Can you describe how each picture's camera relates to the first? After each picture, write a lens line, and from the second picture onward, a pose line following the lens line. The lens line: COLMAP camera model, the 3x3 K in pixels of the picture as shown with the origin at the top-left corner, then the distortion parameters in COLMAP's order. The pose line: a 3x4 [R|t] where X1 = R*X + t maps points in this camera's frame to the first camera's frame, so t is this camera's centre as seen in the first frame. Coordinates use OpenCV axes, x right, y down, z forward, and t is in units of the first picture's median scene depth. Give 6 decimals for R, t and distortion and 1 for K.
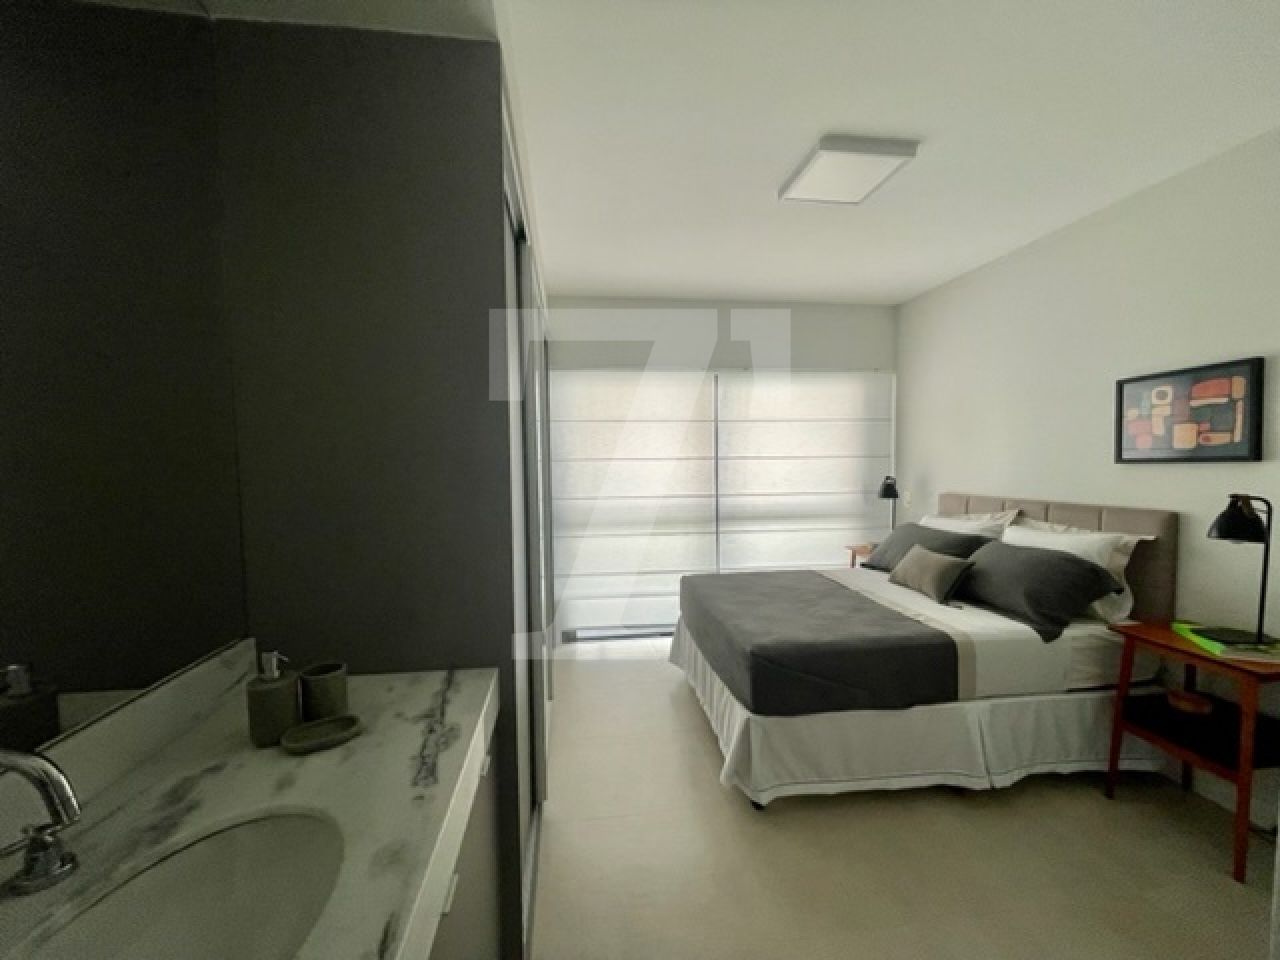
lens RADIAL K [[517.2, 0, 637.2], [0, 517.2, 489.7], [0, 0, 1]] dist [-0.000560, -0.000389]
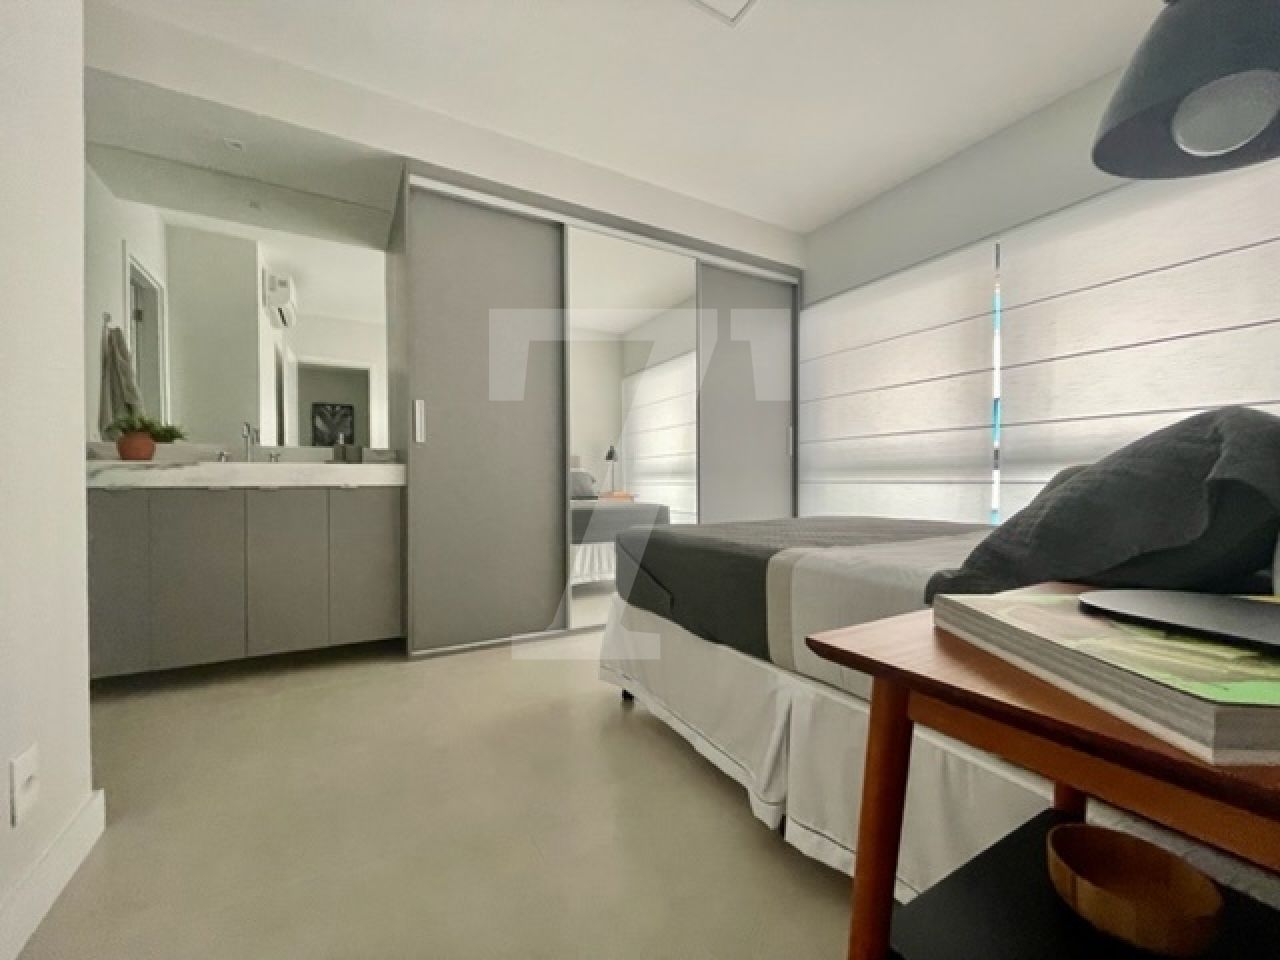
lens RADIAL K [[517.2, 0, 635.4], [0, 517.2, 487.6], [0, 0, 1]] dist [-0.000560, -0.000389]
pose [[0.377379, 0.026915, -0.925668, 0.955306], [-0.060768, 0.998143, 0.004249, 0.186902], [0.924063, 0.054648, 0.378314, 0.538538]]
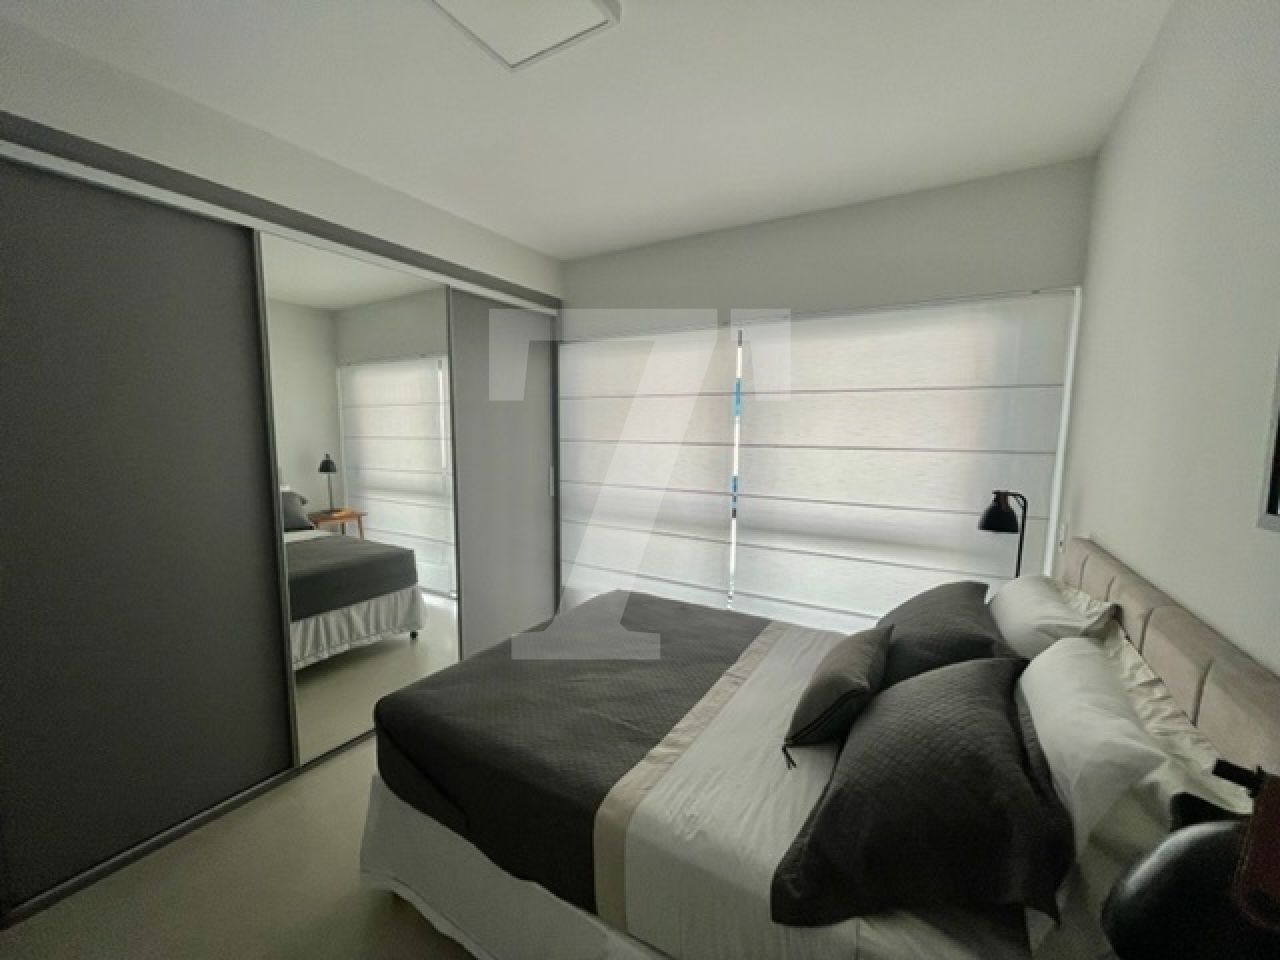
lens RADIAL K [[517.2, 0, 640.6], [0, 517.2, 489.4], [0, 0, 1]] dist [-0.000560, -0.000389]
pose [[0.784867, 0.095926, -0.612194, 0.817145], [-0.059841, 0.995061, 0.079199, -0.075922], [0.616768, -0.025526, 0.786731, 0.528232]]
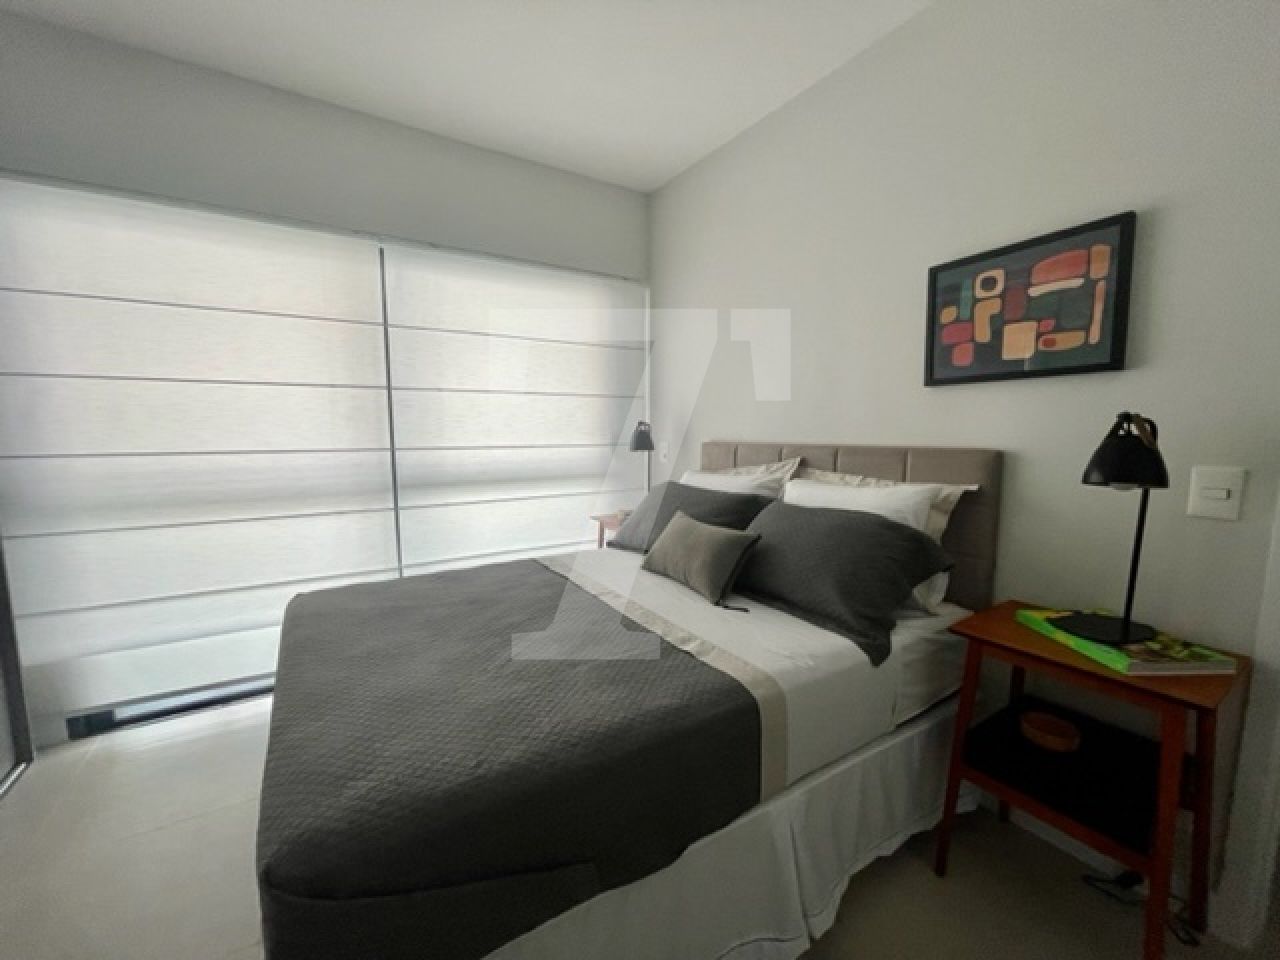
lens RADIAL K [[517.2, 0, 642.7], [0, 517.2, 488.3], [0, 0, 1]] dist [-0.000560, -0.000389]
pose [[0.901047, -0.038500, 0.432010, 0.251712], [0.013756, 0.998088, 0.060258, 0.040574], [-0.433504, -0.048352, 0.899854, 0.505819]]
